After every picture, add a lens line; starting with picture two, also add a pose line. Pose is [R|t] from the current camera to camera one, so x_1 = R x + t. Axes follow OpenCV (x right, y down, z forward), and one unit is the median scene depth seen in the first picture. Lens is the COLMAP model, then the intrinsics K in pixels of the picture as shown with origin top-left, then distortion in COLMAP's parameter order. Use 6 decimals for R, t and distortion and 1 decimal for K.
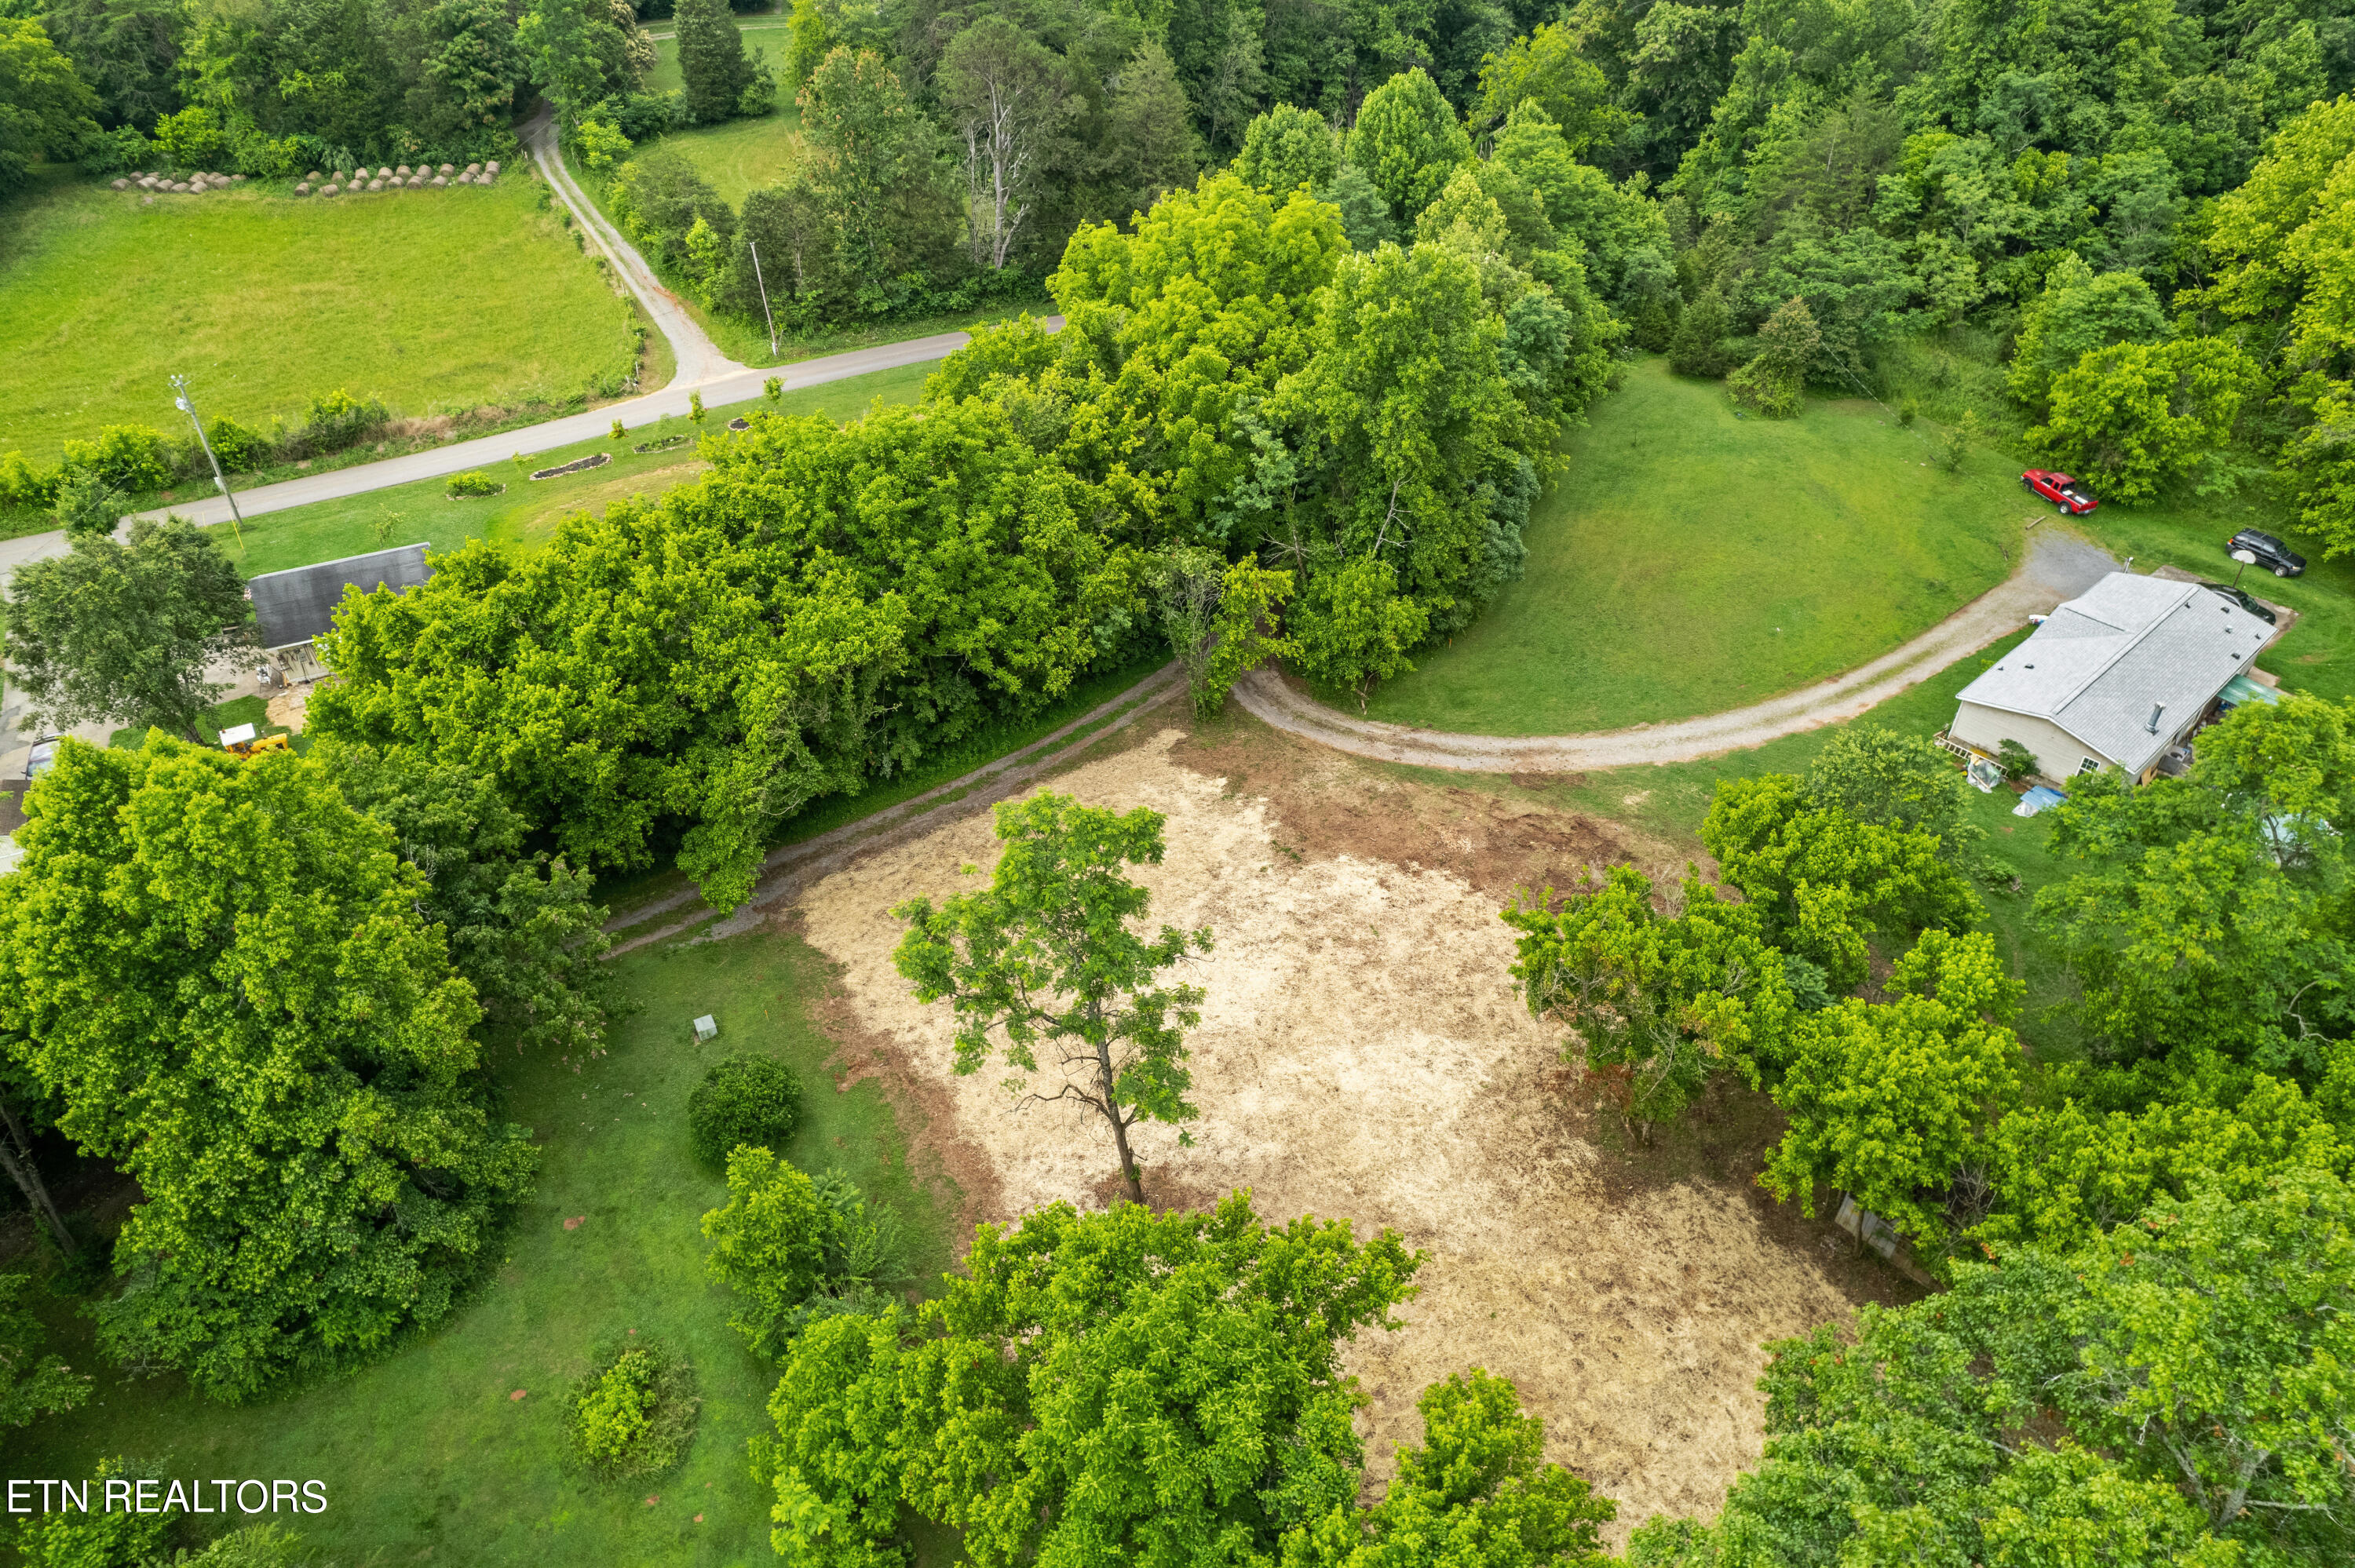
lens RADIAL K [[1506.2, 0, 1199.7], [0, 1506.2, 782.9], [0, 0, 1]] dist [-0.068171, 0.056765]
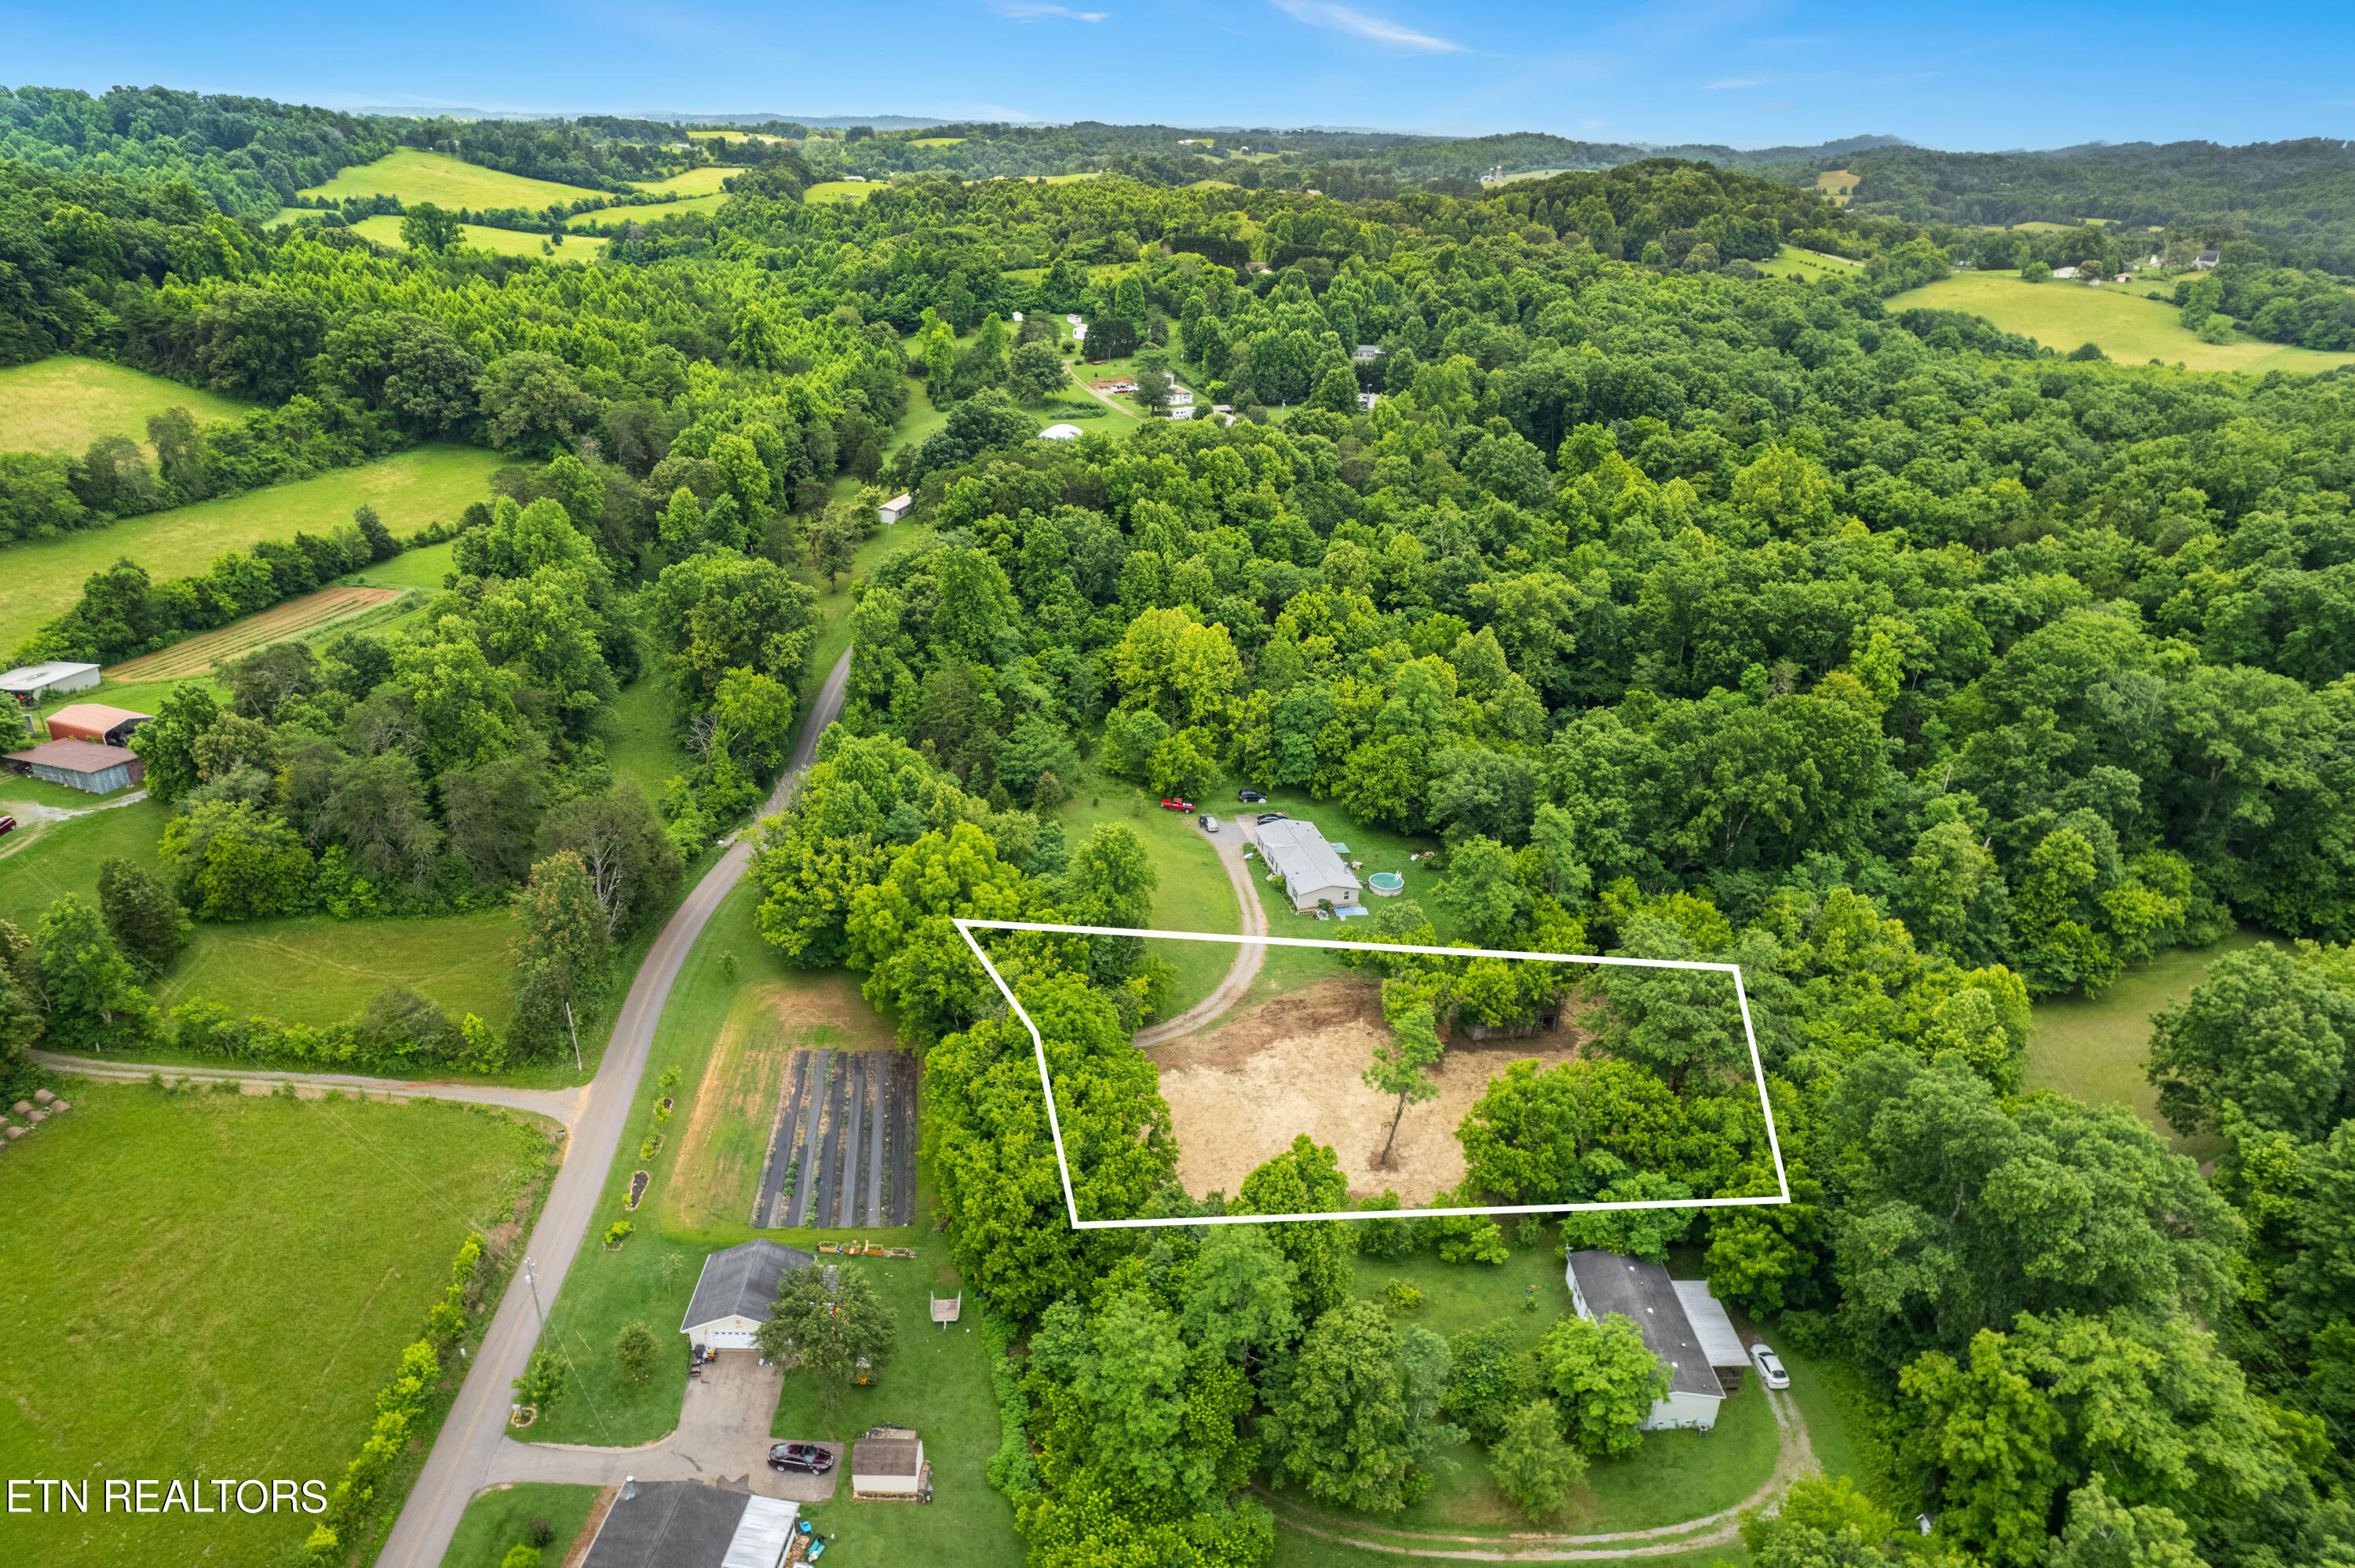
lens RADIAL K [[1506.2, 0, 1199.7], [0, 1506.2, 782.9], [0, 0, 1]] dist [-0.068171, 0.056765]
pose [[0.458846, -0.362718, 0.811108, -1.144309], [0.505144, 0.857488, 0.097697, -0.399397], [-0.730951, 0.364898, 0.576680, -0.324078]]
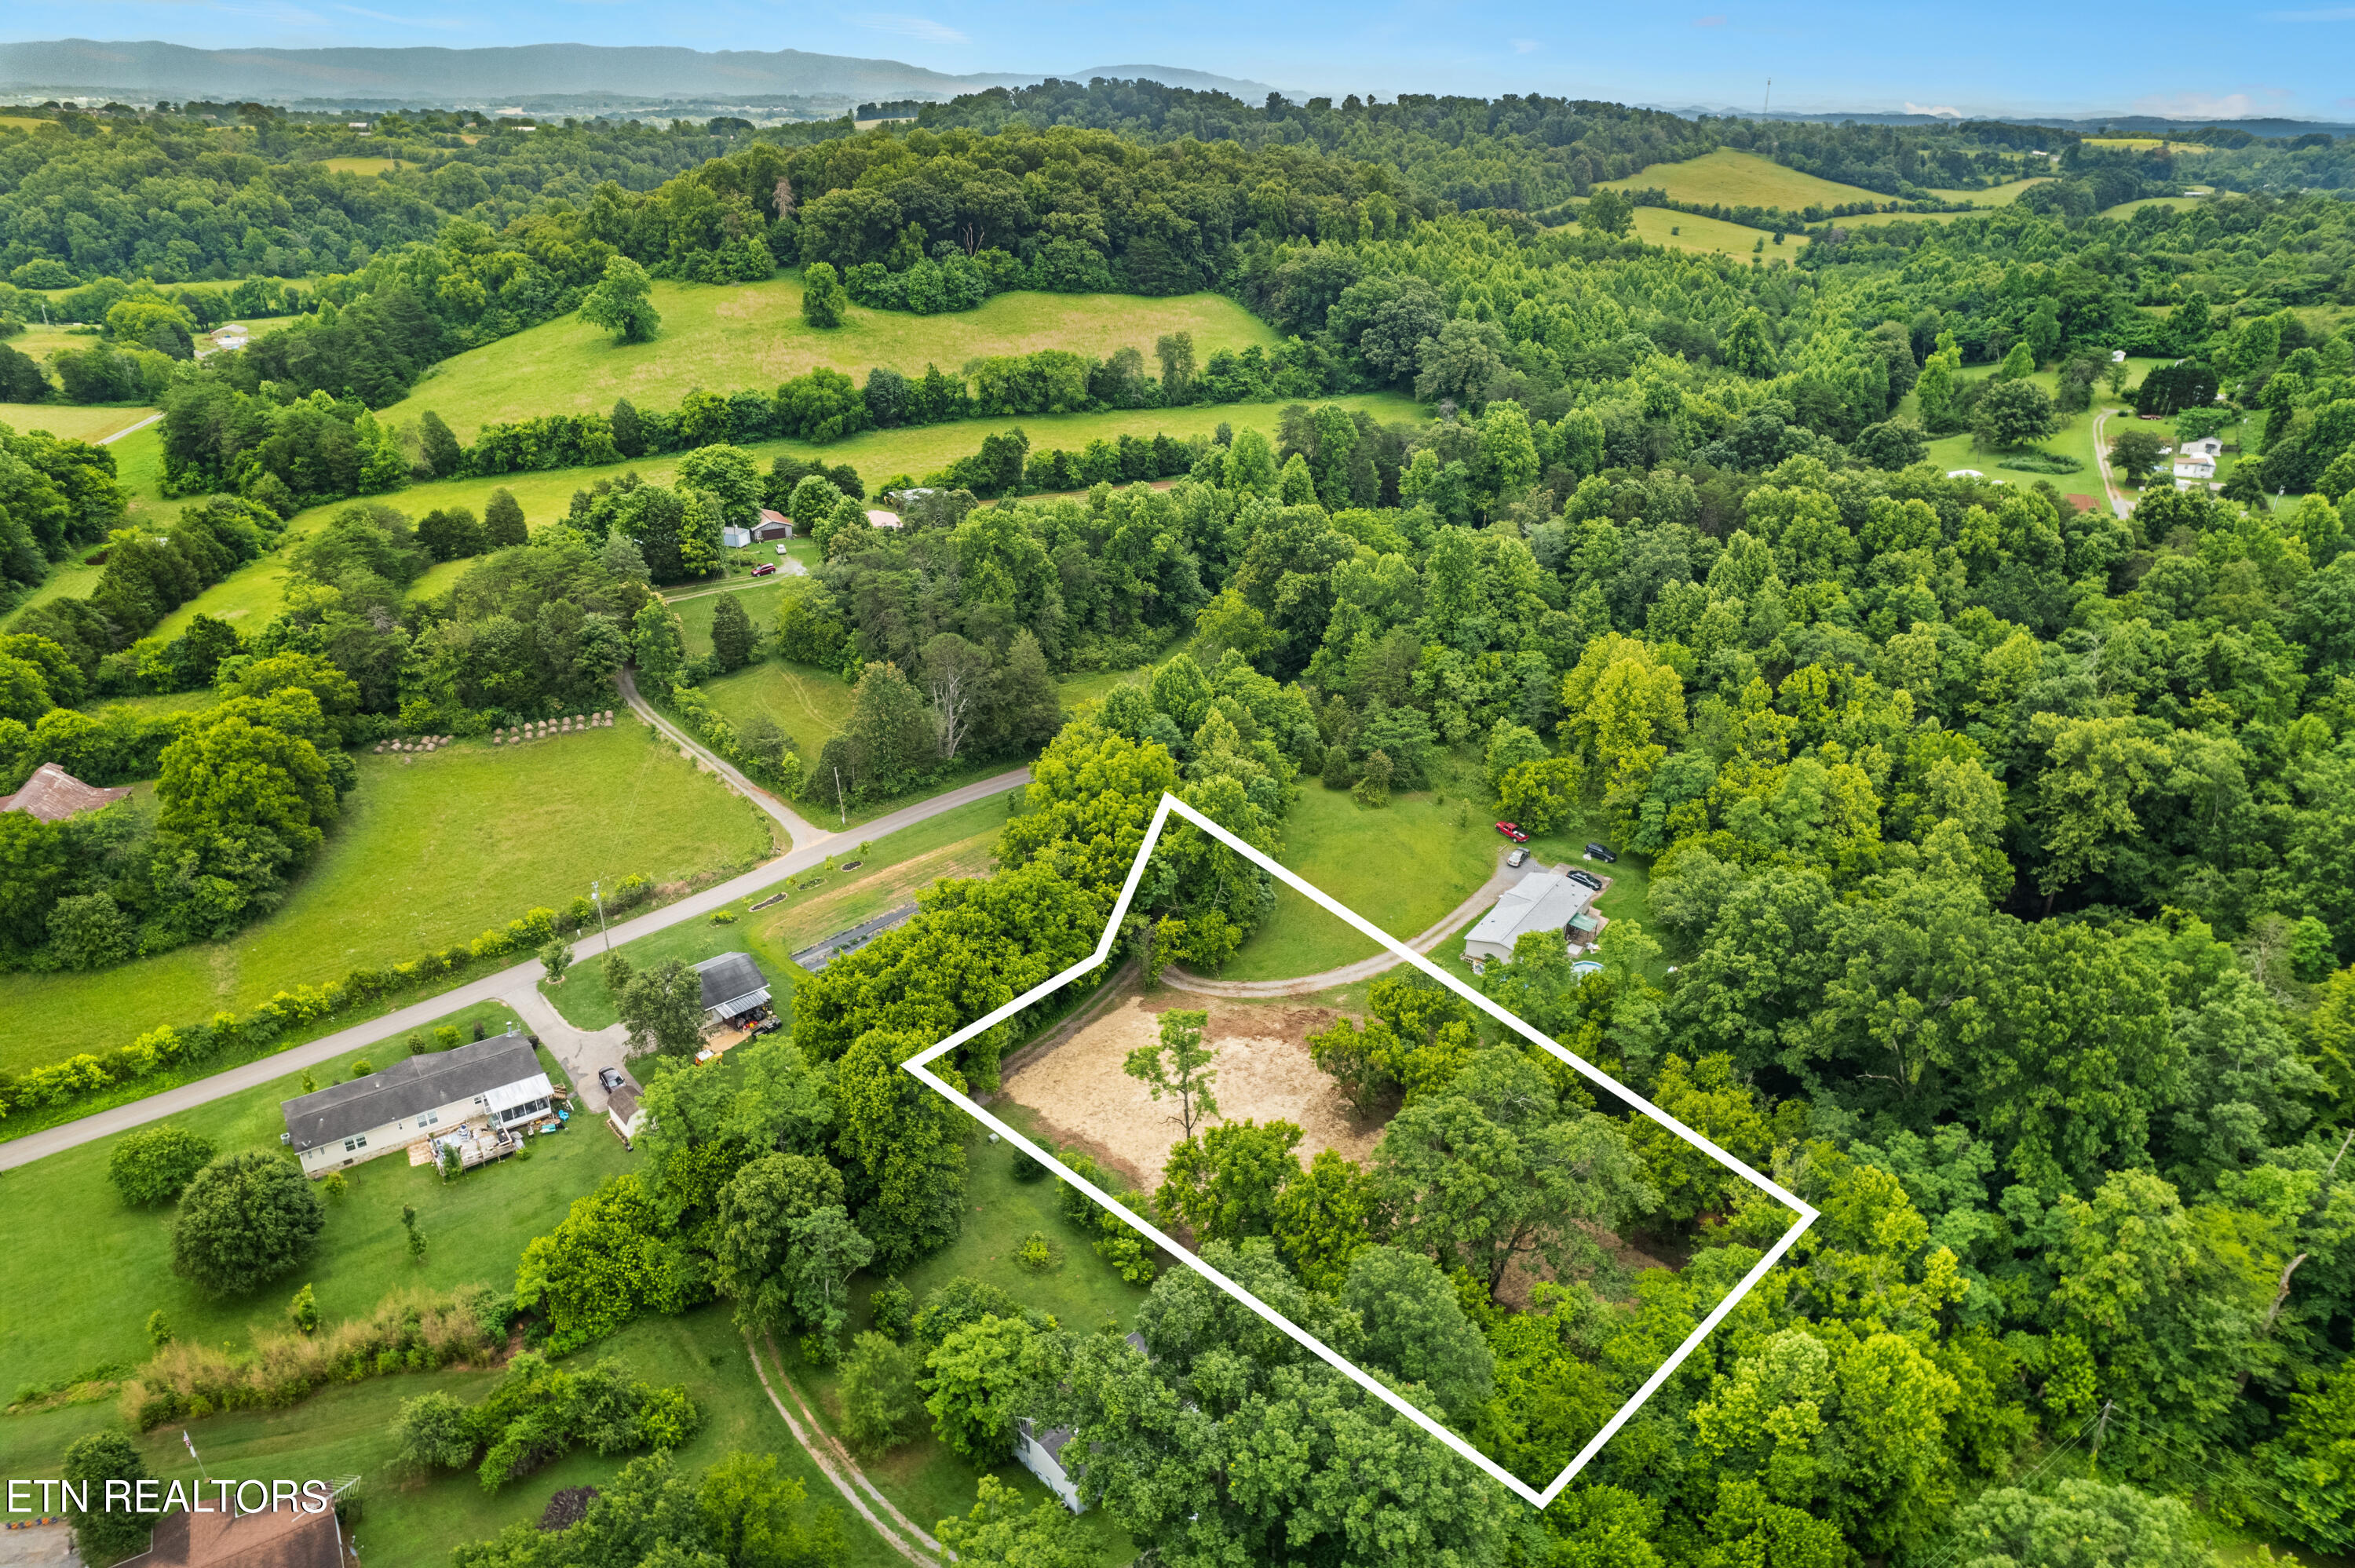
lens RADIAL K [[1506.2, 0, 1199.7], [0, 1506.2, 782.9], [0, 0, 1]] dist [-0.068171, 0.056765]
pose [[0.971415, -0.100364, 0.215129, -0.281032], [0.139493, 0.974601, -0.175199, 0.044058], [-0.192082, 0.200200, 0.960742, -0.910340]]
